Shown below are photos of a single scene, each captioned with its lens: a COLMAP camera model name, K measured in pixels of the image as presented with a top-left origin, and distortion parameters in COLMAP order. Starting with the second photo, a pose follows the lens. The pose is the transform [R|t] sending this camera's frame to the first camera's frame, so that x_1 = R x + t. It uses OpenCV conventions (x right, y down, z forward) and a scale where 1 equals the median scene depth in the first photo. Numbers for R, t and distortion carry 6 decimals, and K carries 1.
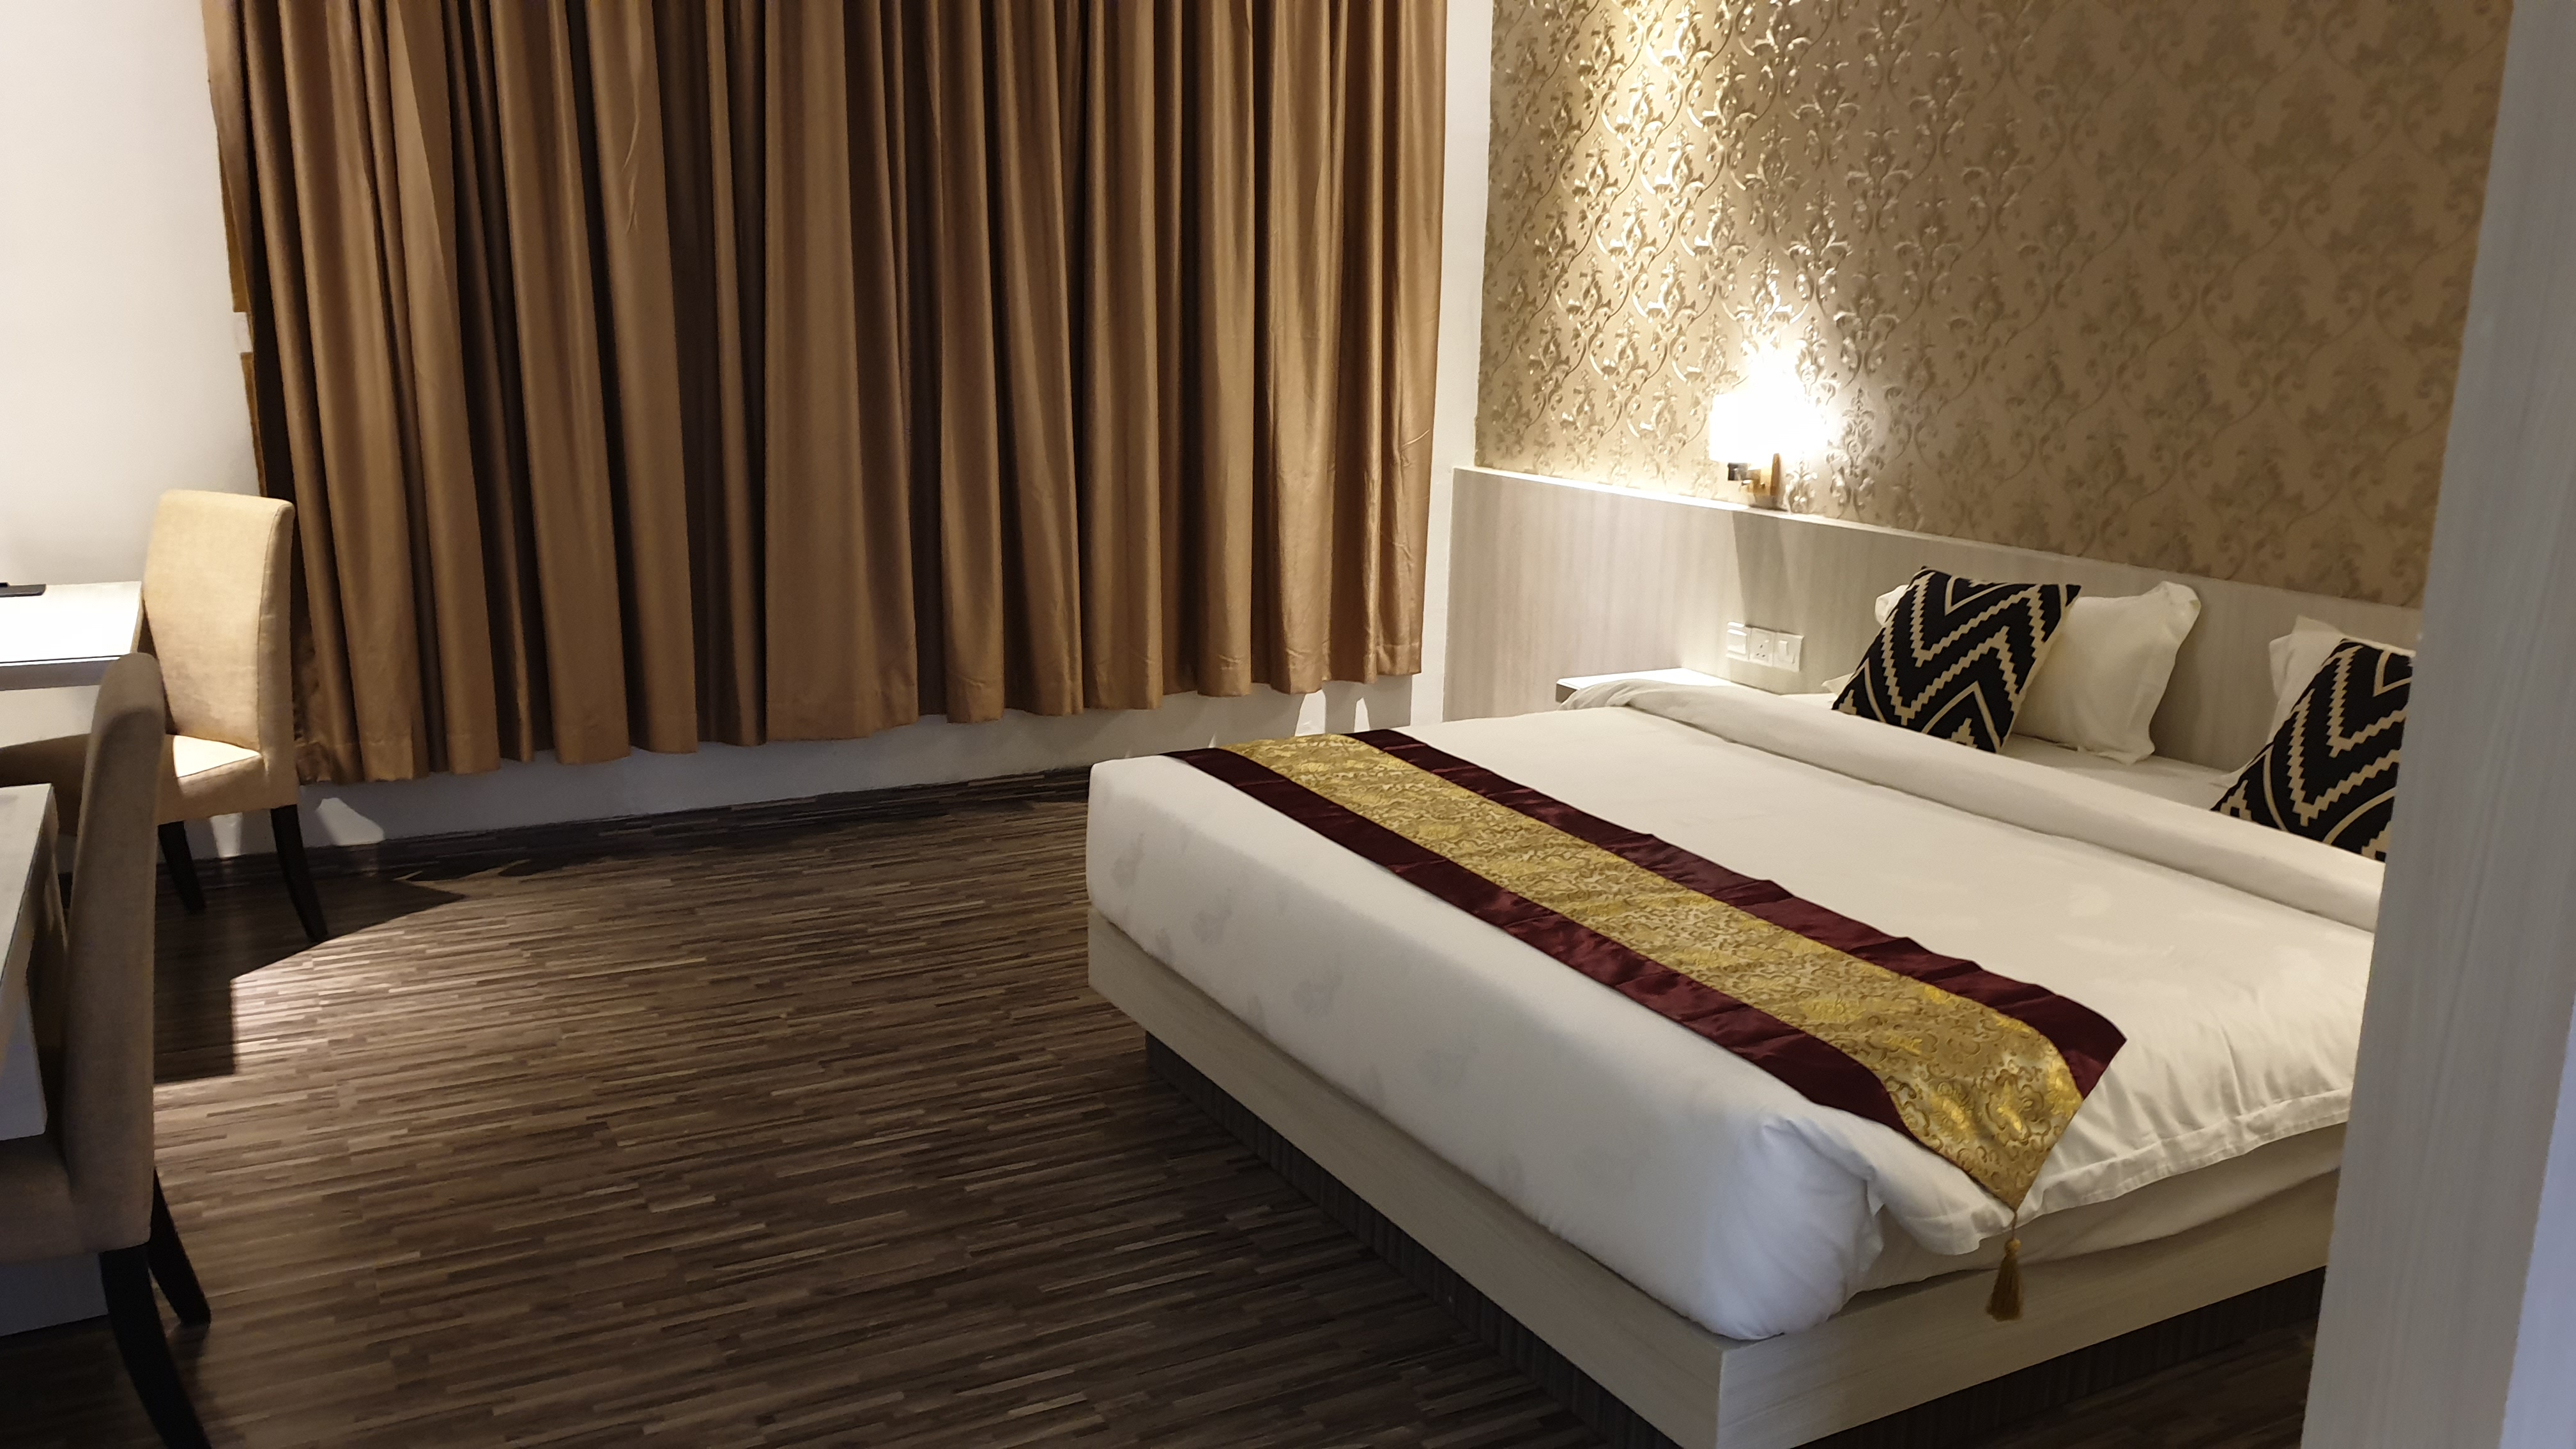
lens RADIAL K [[1980.9, 0, 1288.0], [0, 1980.9, 724.5], [0, 0, 1]] dist [0.004333, -0.000780]
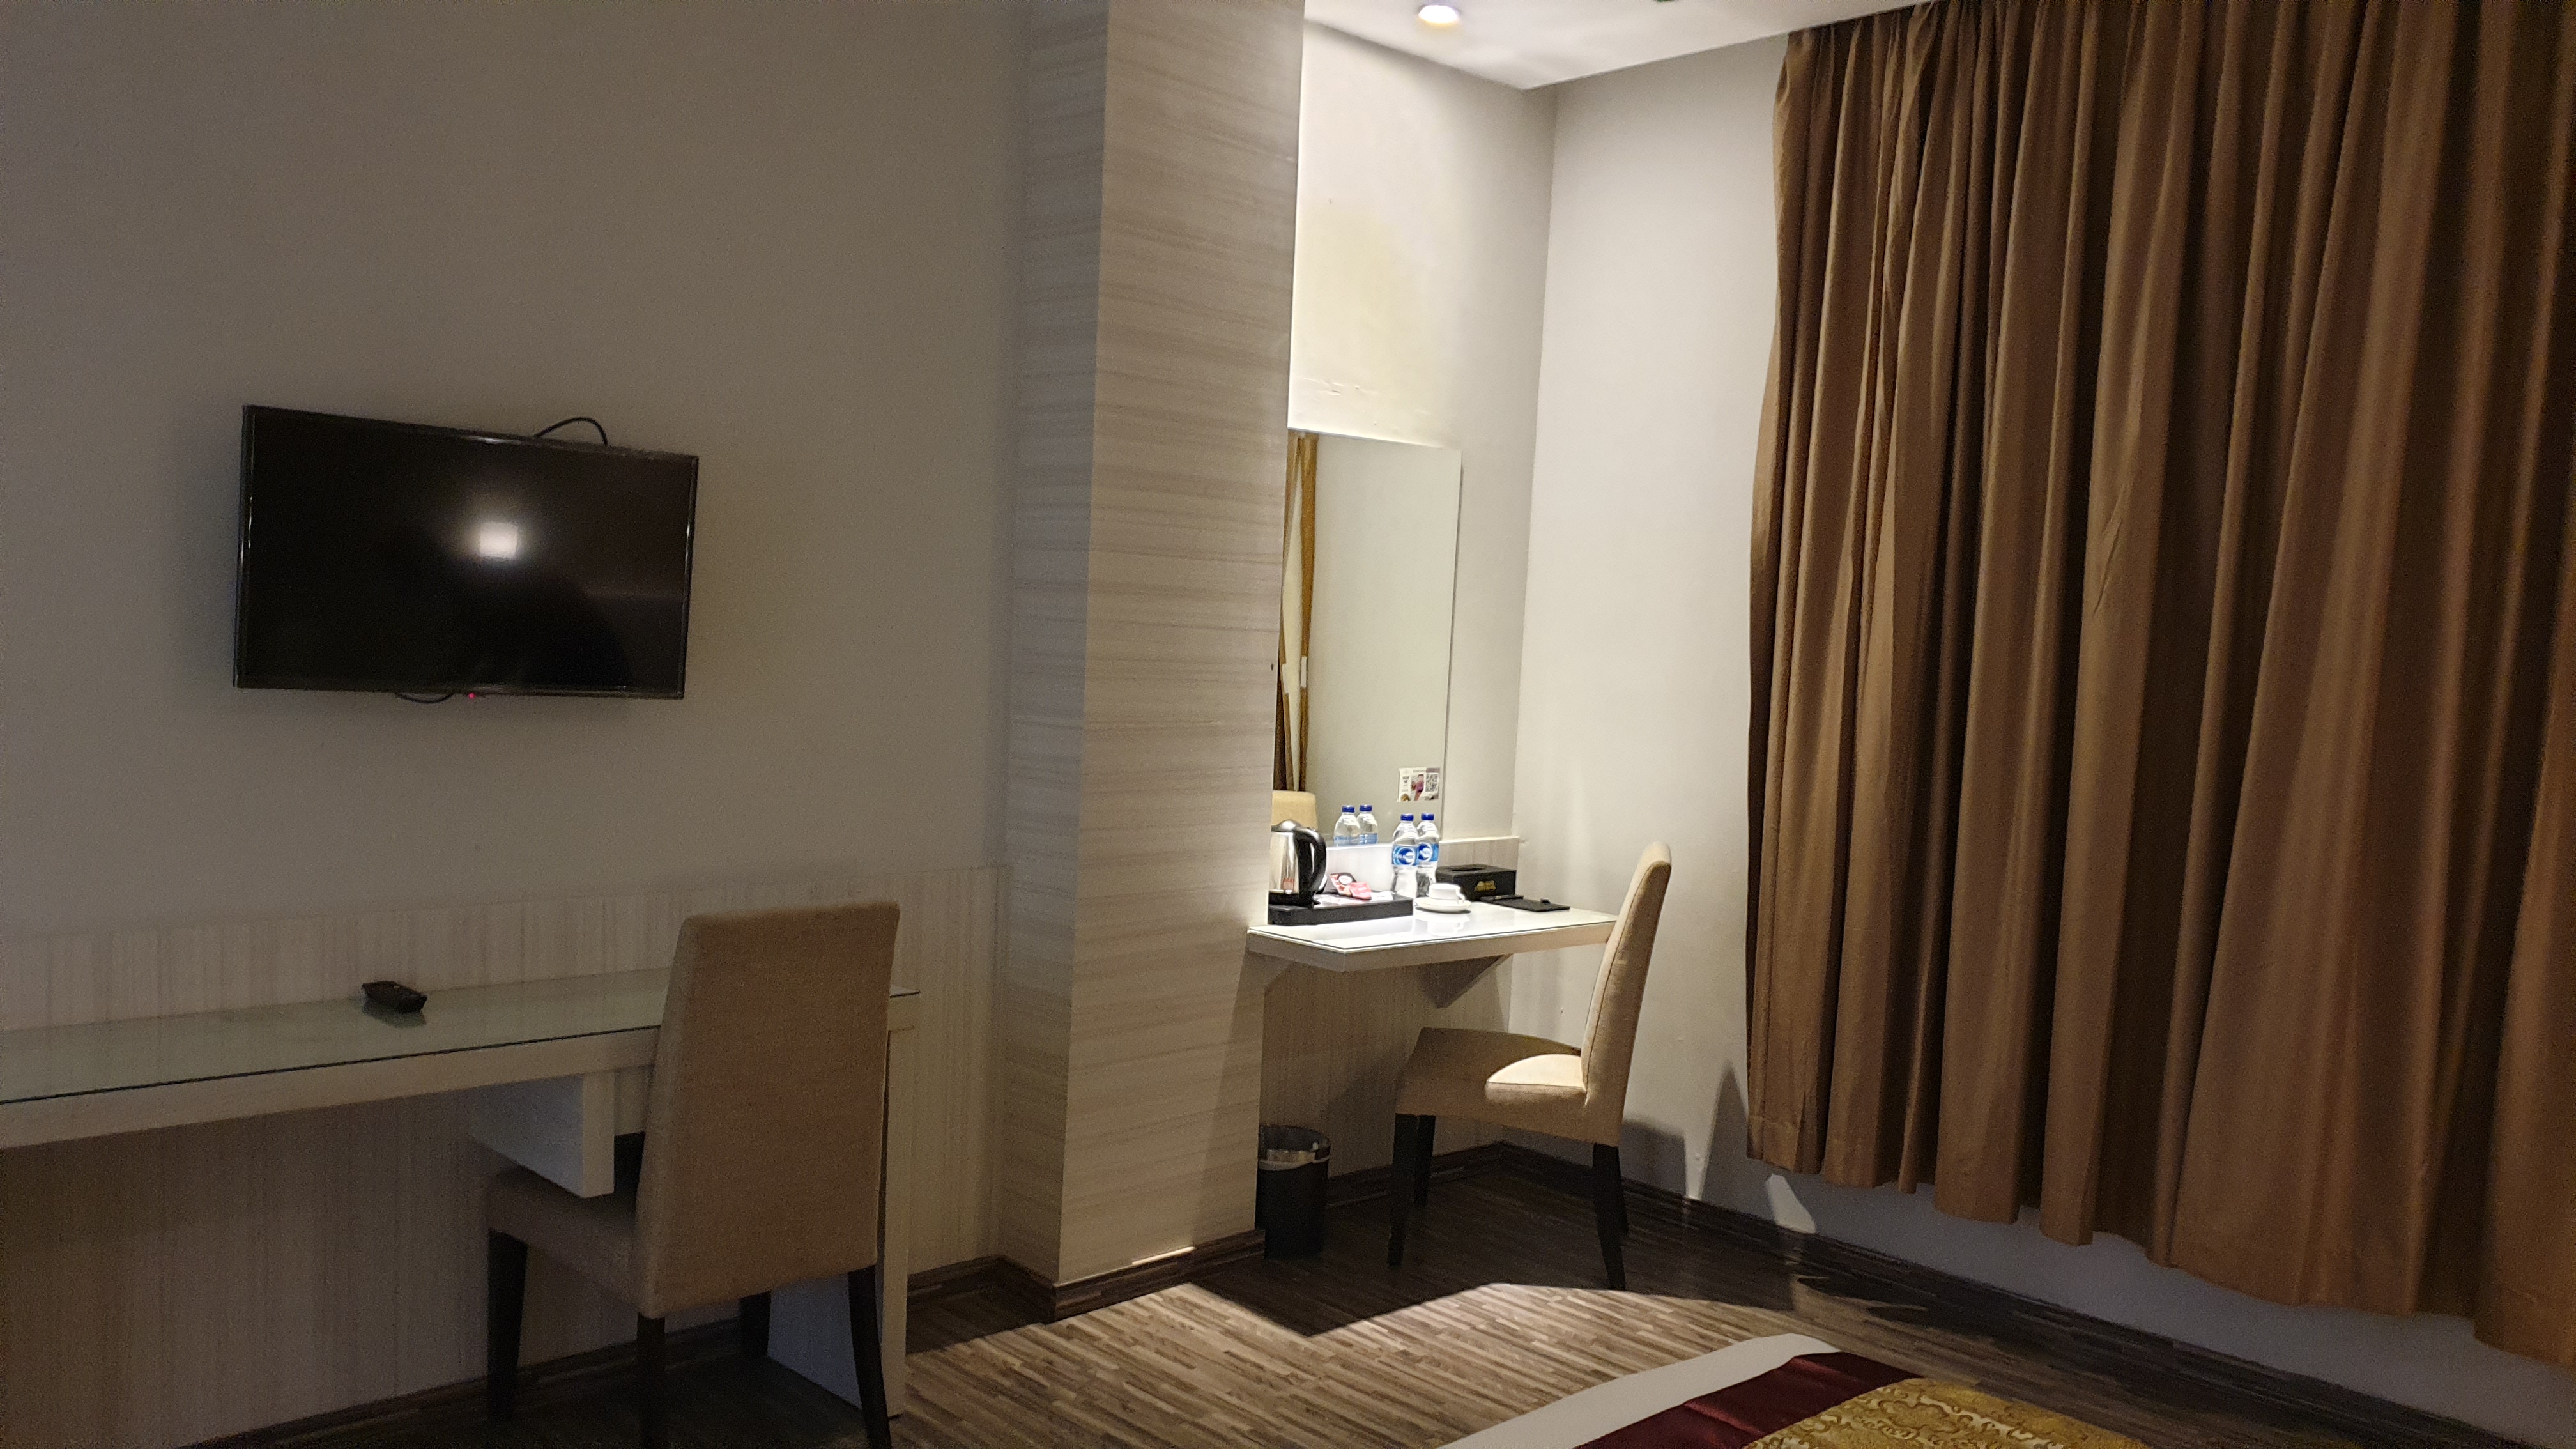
lens RADIAL K [[1980.9, 0, 1288.0], [0, 1980.9, 724.5], [0, 0, 1]] dist [0.004333, -0.000780]
pose [[0.295833, 0.051130, -0.953870, 0.347329], [-0.256341, 0.966189, -0.027712, -0.082809], [0.920202, 0.252714, 0.298937, 0.410322]]
